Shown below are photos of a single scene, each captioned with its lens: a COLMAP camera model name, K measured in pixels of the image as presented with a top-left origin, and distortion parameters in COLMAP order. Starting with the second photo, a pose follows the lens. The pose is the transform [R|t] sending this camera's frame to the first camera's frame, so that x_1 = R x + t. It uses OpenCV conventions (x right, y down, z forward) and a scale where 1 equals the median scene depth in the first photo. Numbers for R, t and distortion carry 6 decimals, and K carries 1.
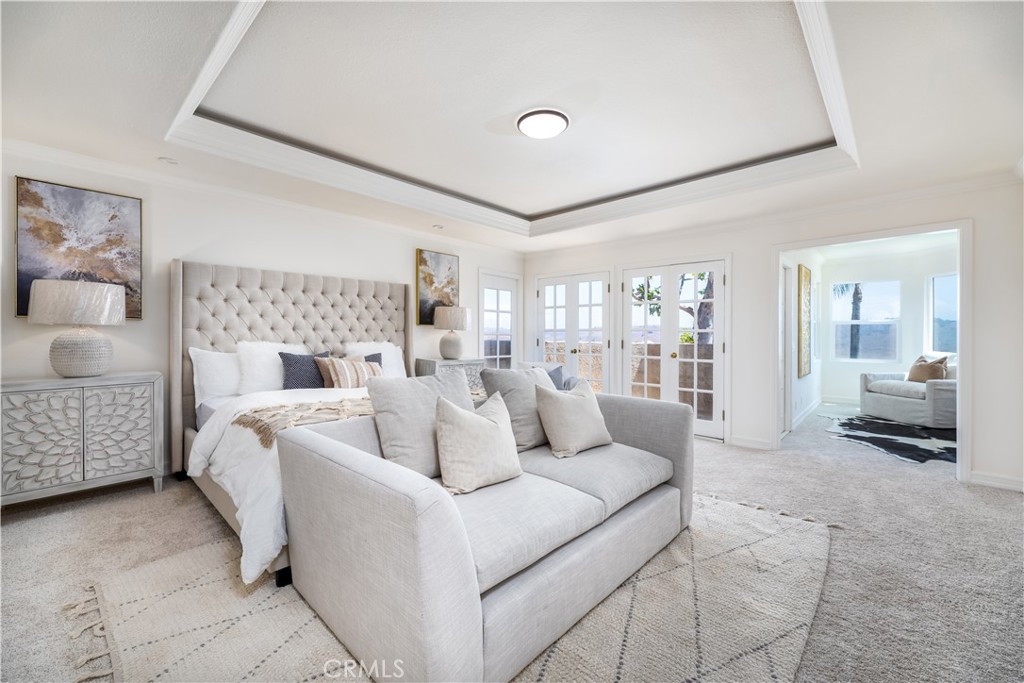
lens RADIAL K [[410.1, 0, 509.9], [0, 410.1, 336.3], [0, 0, 1]] dist [-0.000549, -0.000145]
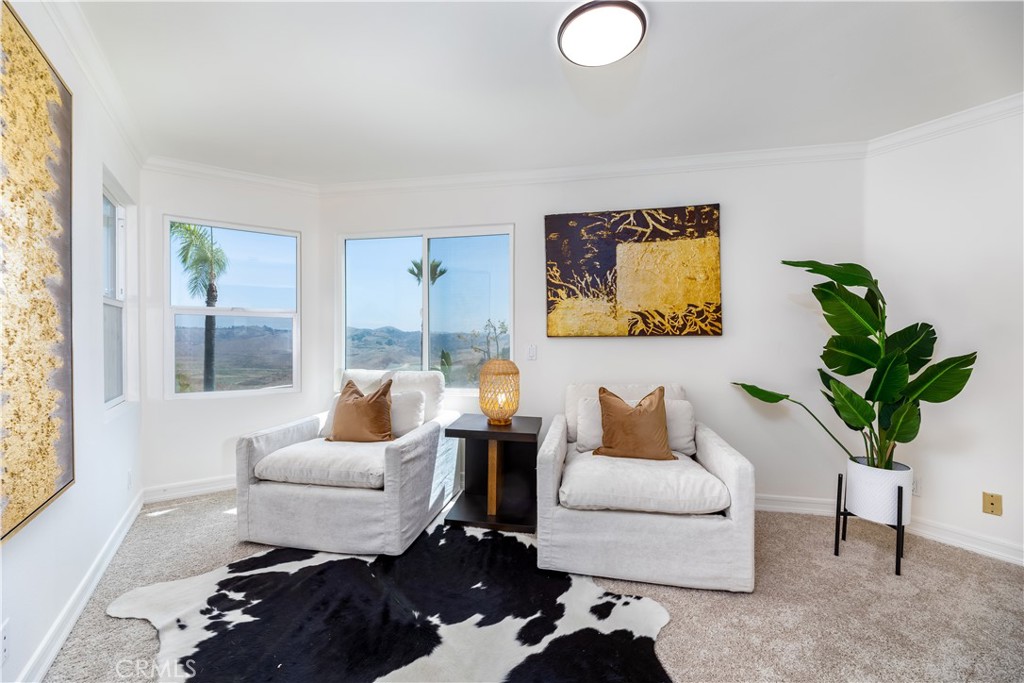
lens RADIAL K [[413.6, 0, 512.0], [0, 413.6, 341.5], [0, 0, 1]] dist [-0.000333, 0.000009]
pose [[0.223708, -0.002895, 0.974652, 0.544324], [0.006666, 0.999977, 0.001440, 0.000776], [-0.974633, 0.006175, 0.223722, 0.672844]]
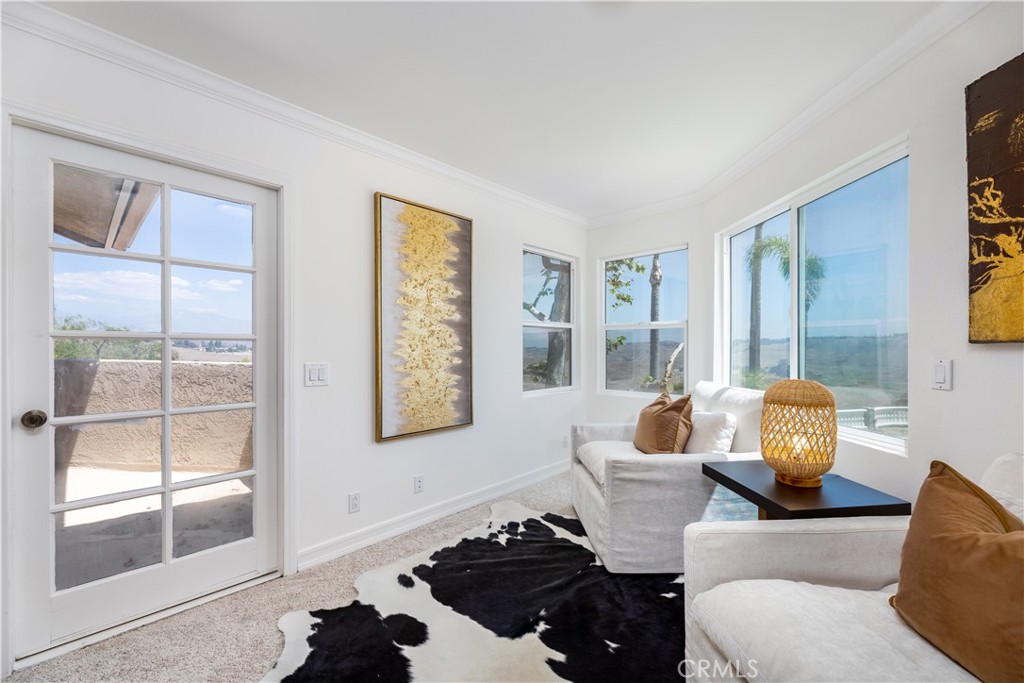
lens RADIAL K [[421.3, 0, 512.6], [0, 421.3, 351.4], [0, 0, 1]] dist [-0.000236, 0.000102]
pose [[0.999964, 0.001099, -0.008429, 0.800109], [-0.001116, 0.999997, -0.002086, 0.001893], [0.008426, 0.002096, 0.999962, 0.490539]]
